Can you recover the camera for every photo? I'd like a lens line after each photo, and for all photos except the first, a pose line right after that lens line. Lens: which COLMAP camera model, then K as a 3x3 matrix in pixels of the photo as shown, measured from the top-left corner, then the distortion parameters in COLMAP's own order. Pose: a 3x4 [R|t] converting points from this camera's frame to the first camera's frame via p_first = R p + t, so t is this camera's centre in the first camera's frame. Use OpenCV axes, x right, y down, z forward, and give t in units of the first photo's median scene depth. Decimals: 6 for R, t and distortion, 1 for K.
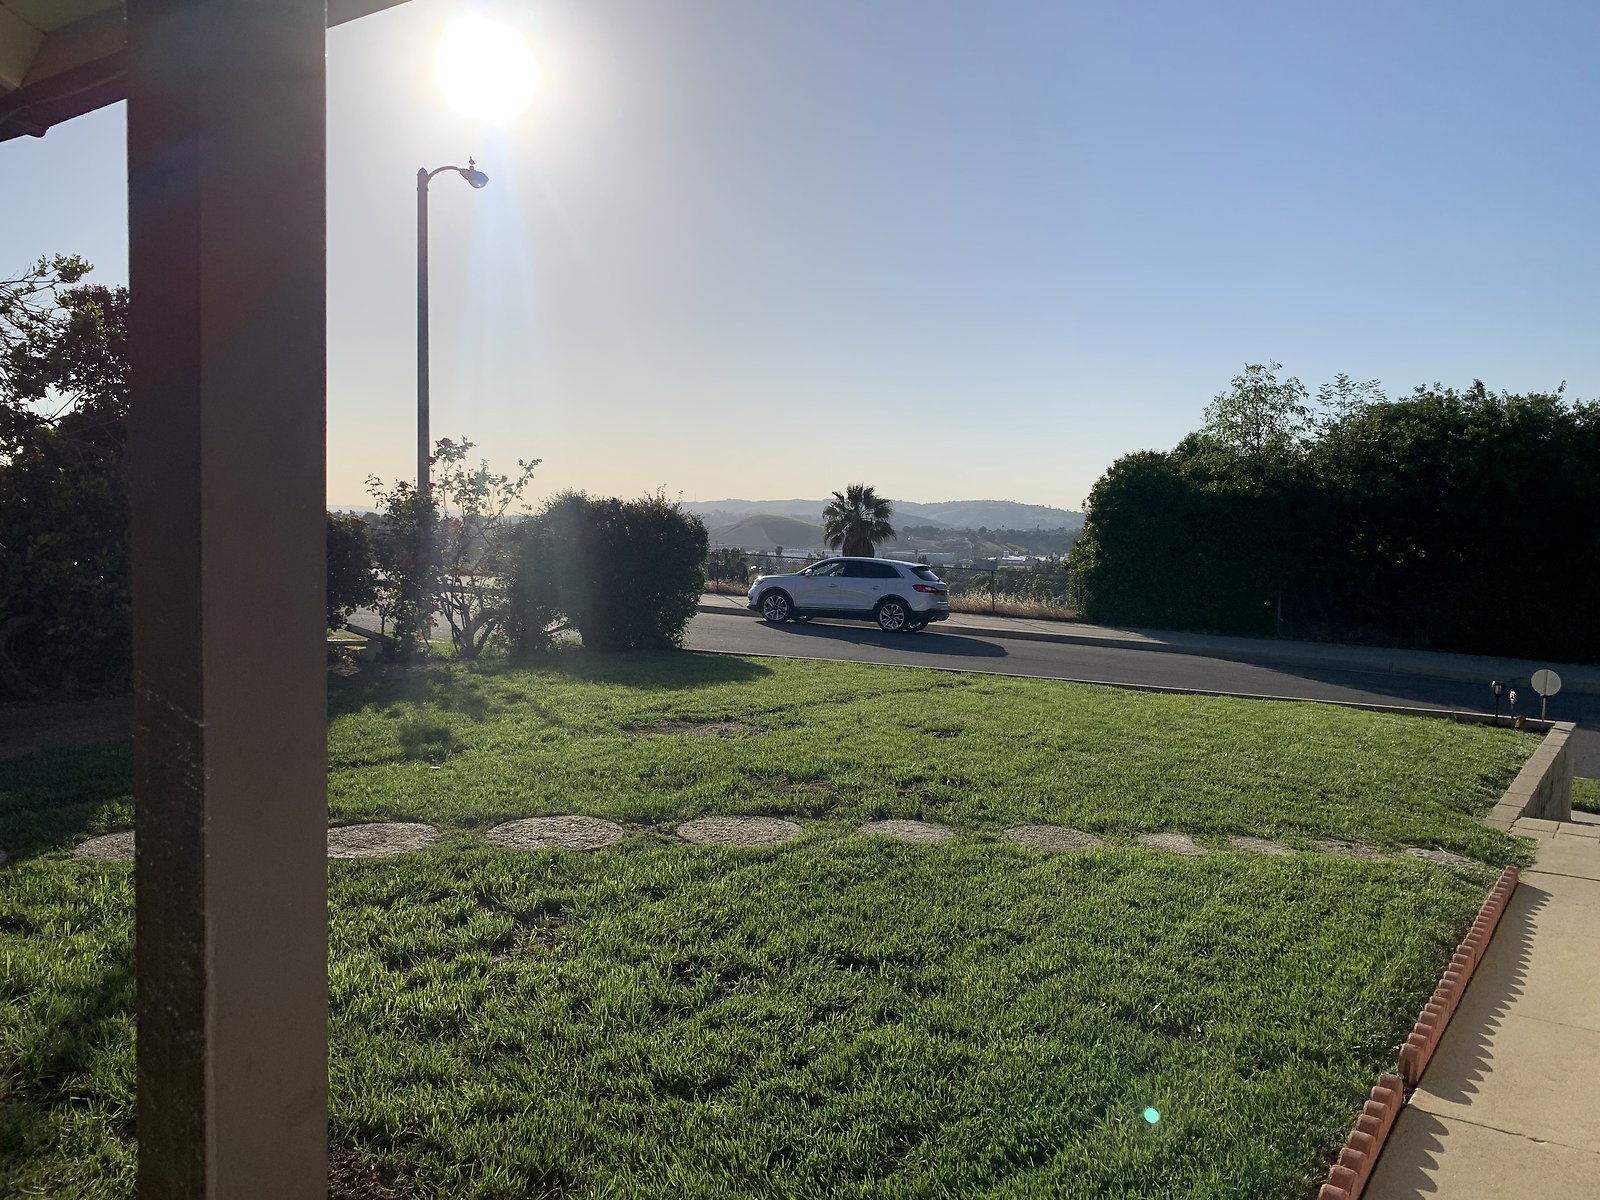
lens RADIAL K [[1204.4, 0, 791.3], [0, 1204.4, 585.8], [0, 0, 1]] dist [0.041907, -0.043623]
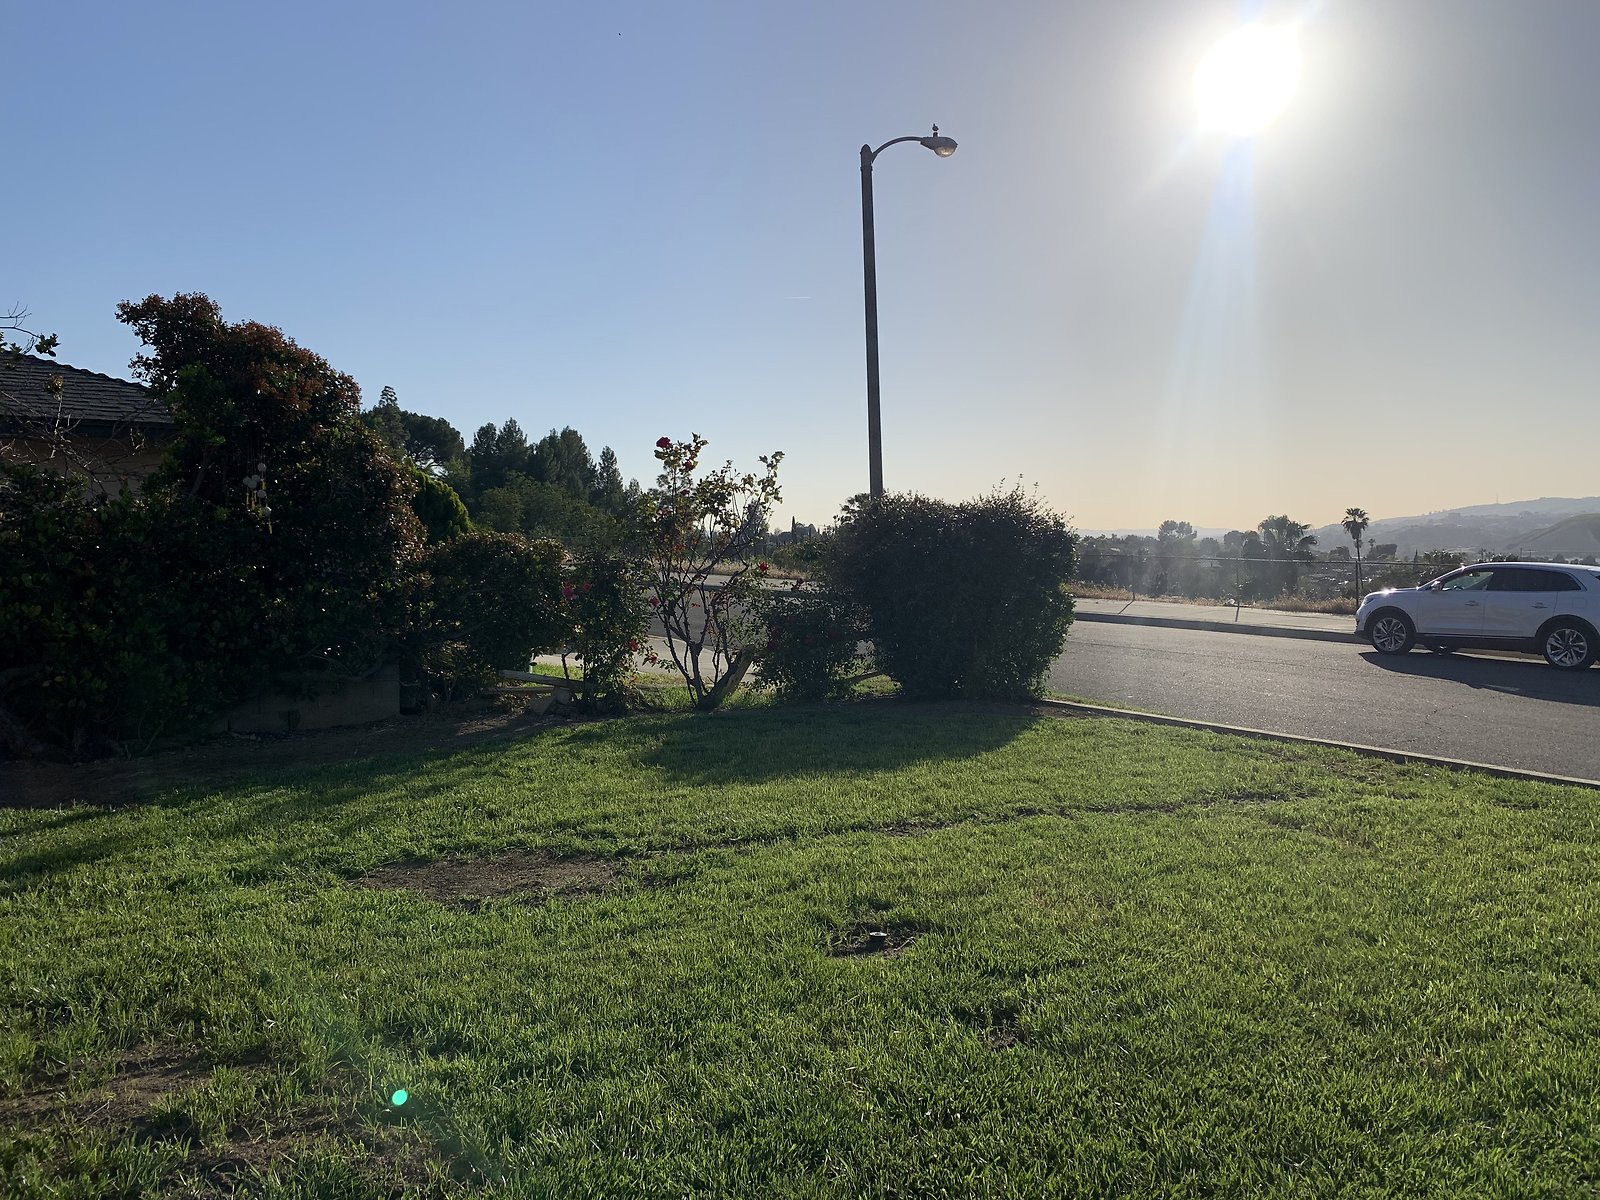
lens RADIAL K [[1196.1, 0, 795.0], [0, 1196.1, 586.0], [0, 0, 1]] dist [0.091318, -0.174259]
pose [[0.828352, -0.023123, -0.559730, 0.344408], [0.014889, 0.999704, -0.019263, -0.009477], [0.560010, 0.007623, 0.828451, 0.578933]]
